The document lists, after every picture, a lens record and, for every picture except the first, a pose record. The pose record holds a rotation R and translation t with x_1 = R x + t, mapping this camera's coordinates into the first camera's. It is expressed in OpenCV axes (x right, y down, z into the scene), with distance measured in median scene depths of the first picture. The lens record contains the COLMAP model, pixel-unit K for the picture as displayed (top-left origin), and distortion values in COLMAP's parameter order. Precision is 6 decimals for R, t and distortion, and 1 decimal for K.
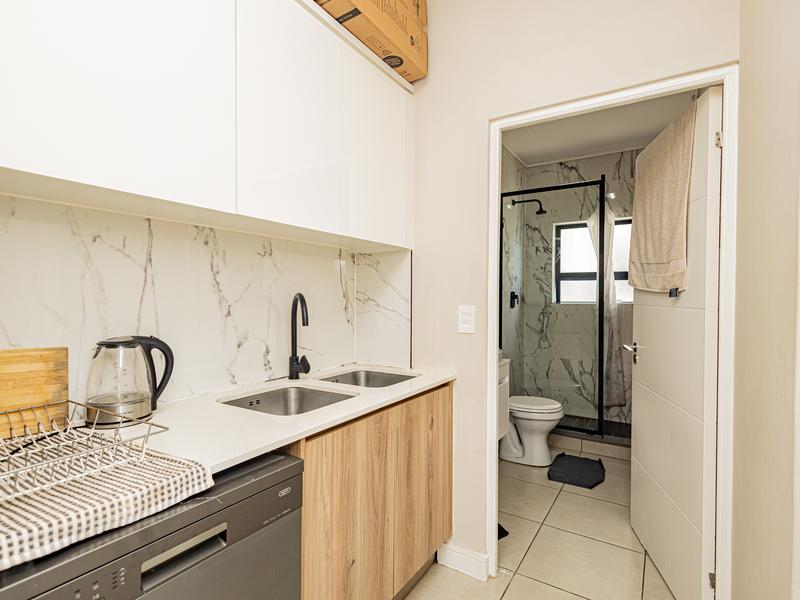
lens RADIAL K [[413.0, 0, 397.6], [0, 413.0, 301.2], [0, 0, 1]] dist [0.010270, -0.000572]
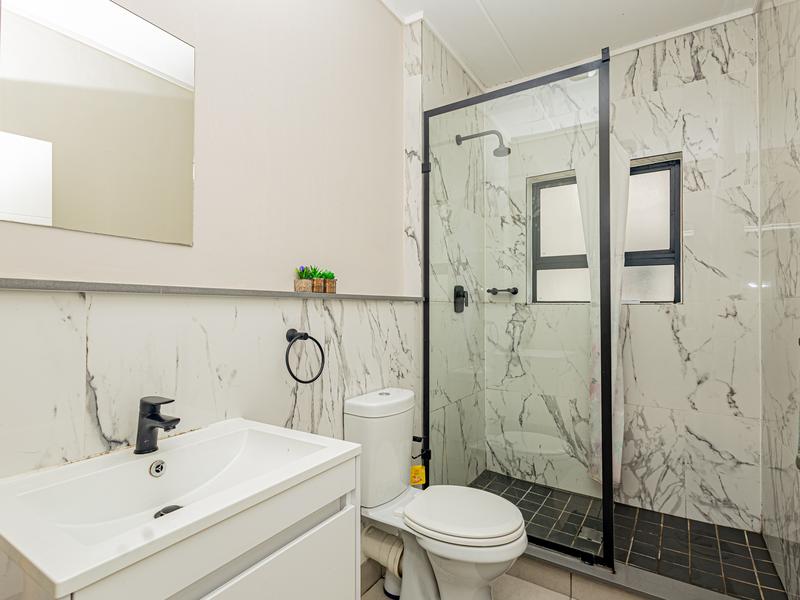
lens RADIAL K [[413.0, 0, 396.8], [0, 413.0, 300.6], [0, 0, 1]] dist [0.010270, -0.000572]
pose [[0.999908, -0.006454, -0.011924, 0.203383], [0.006221, 0.999791, -0.019450, 0.010205], [0.012047, 0.019374, 0.999740, 0.411429]]
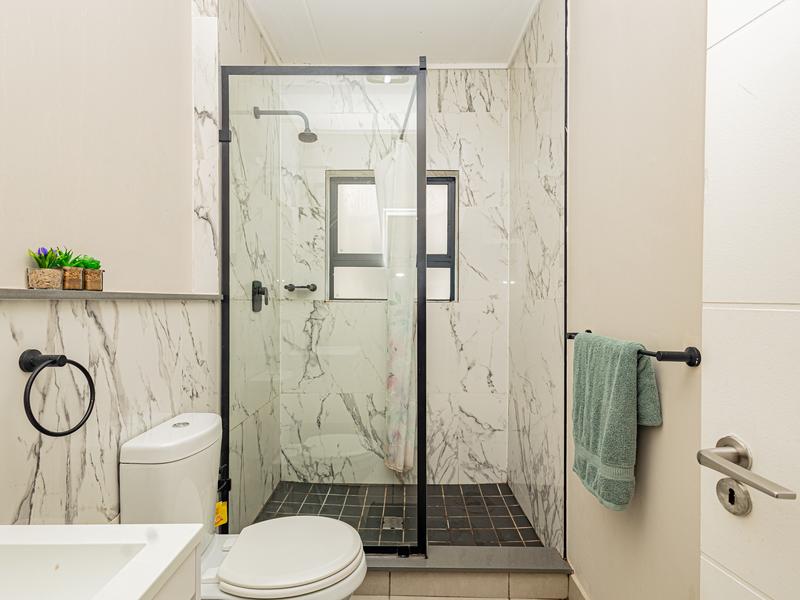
lens RADIAL K [[413.0, 0, 397.8], [0, 413.0, 300.7], [0, 0, 1]] dist [0.010270, -0.000572]
pose [[0.847670, -0.006047, 0.530490, 0.157433], [0.005782, 0.999981, 0.002160, 0.001869], [-0.530493, 0.001237, 0.847689, 0.476359]]
